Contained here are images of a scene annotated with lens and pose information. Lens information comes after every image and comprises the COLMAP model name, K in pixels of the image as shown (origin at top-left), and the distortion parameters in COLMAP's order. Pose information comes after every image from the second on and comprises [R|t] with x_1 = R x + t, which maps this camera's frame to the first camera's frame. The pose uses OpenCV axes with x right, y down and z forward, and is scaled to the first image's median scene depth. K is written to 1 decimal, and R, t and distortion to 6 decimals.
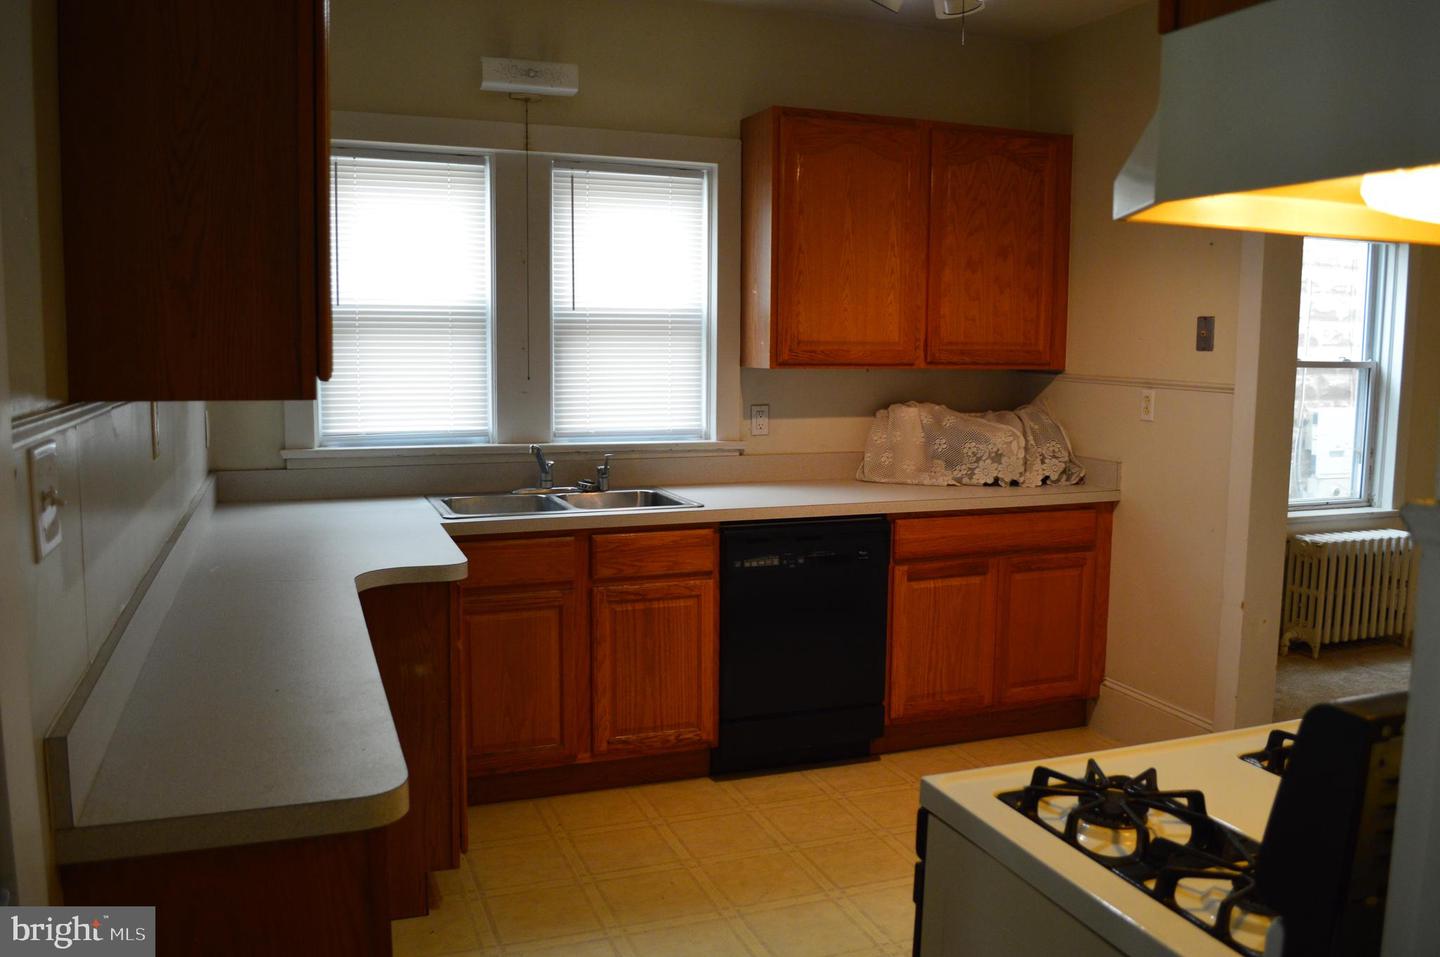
lens RADIAL K [[1150.5, 0, 732.9], [0, 1150.5, 474.5], [0, 0, 1]] dist [-0.085676, 0.012581]
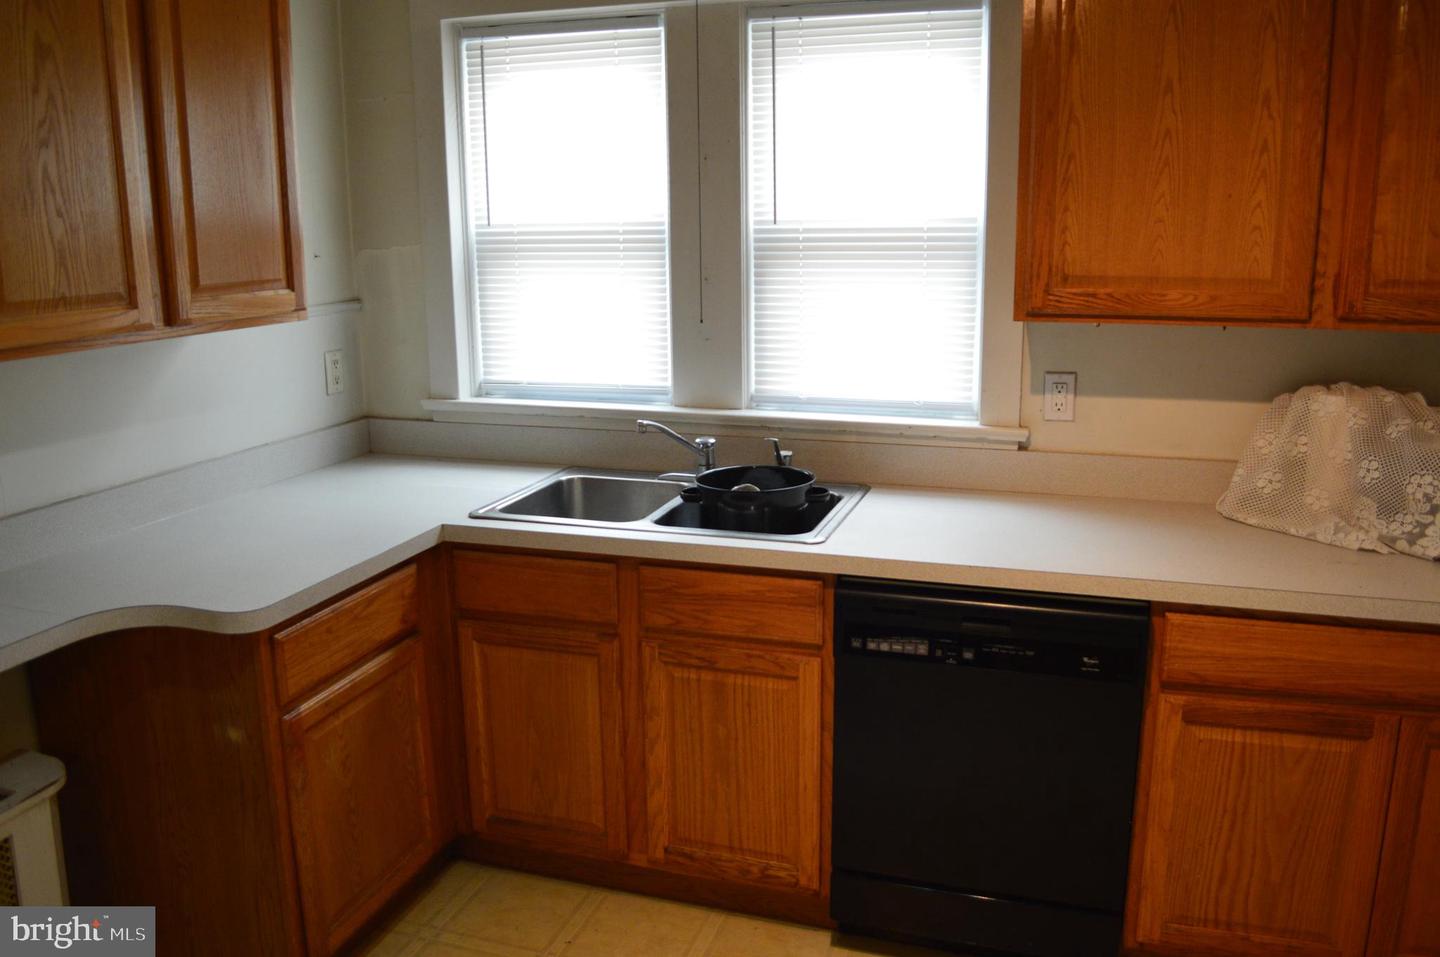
lens RADIAL K [[1150.5, 0, 732.9], [0, 1150.5, 474.5], [0, 0, 1]] dist [-0.085676, 0.012581]
pose [[0.773318, 0.122733, -0.622026, 0.301276], [-0.056144, 0.990487, 0.125635, -0.079823], [0.631528, -0.062233, 0.772852, 0.441062]]
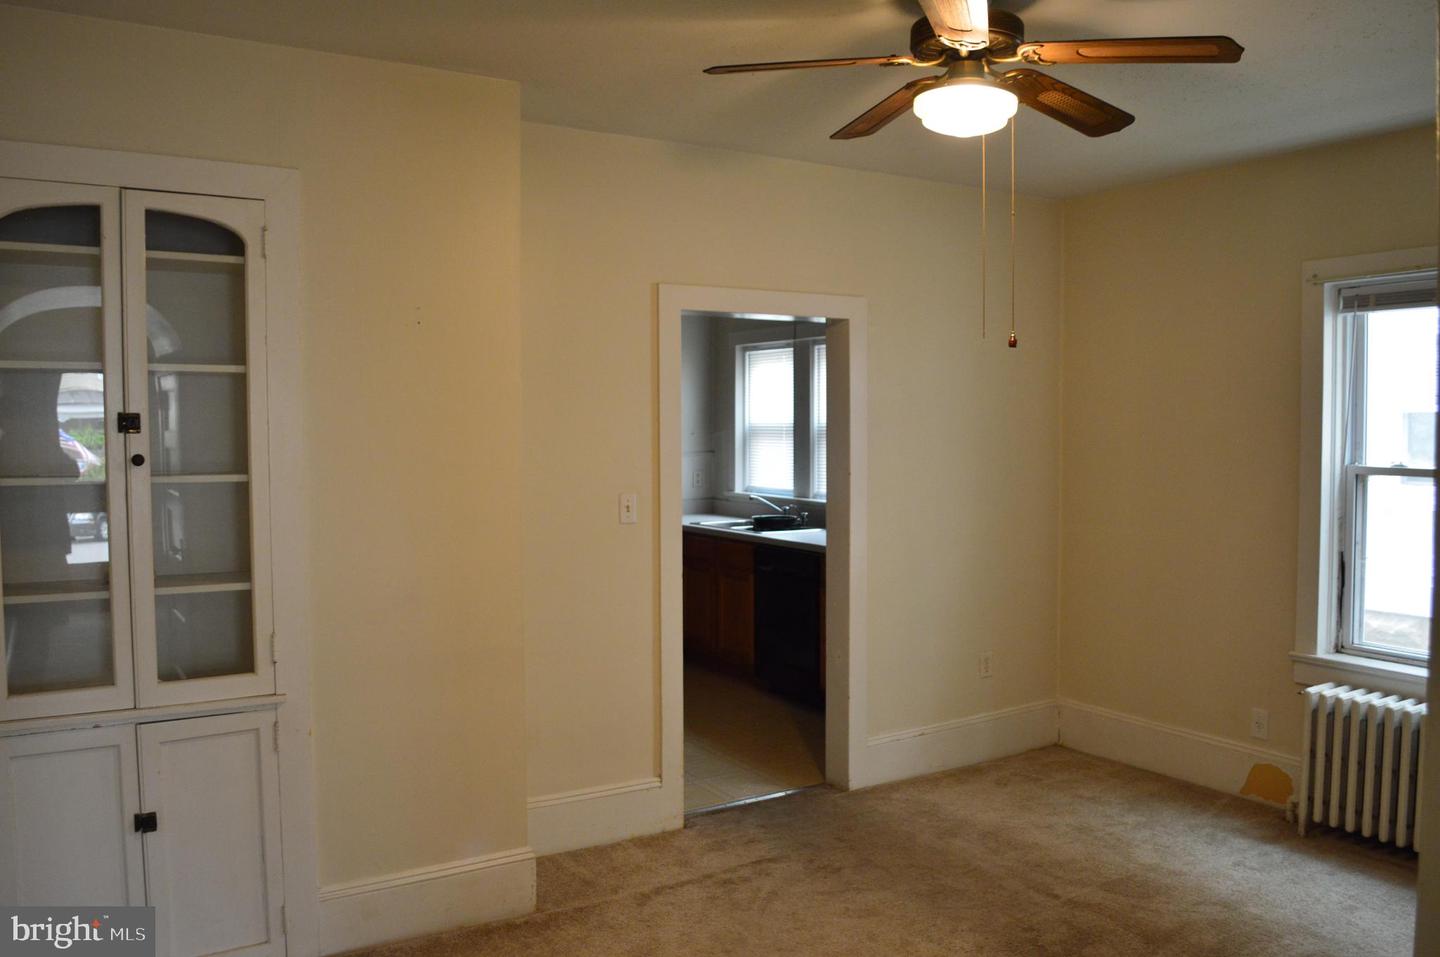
lens RADIAL K [[1150.5, 0, 732.9], [0, 1150.5, 474.5], [0, 0, 1]] dist [-0.085676, 0.012581]
pose [[0.182476, 0.034293, -0.982612, 1.603267], [-0.108466, 0.993994, 0.014548, -0.079368], [0.977209, 0.103925, 0.185100, 0.563131]]
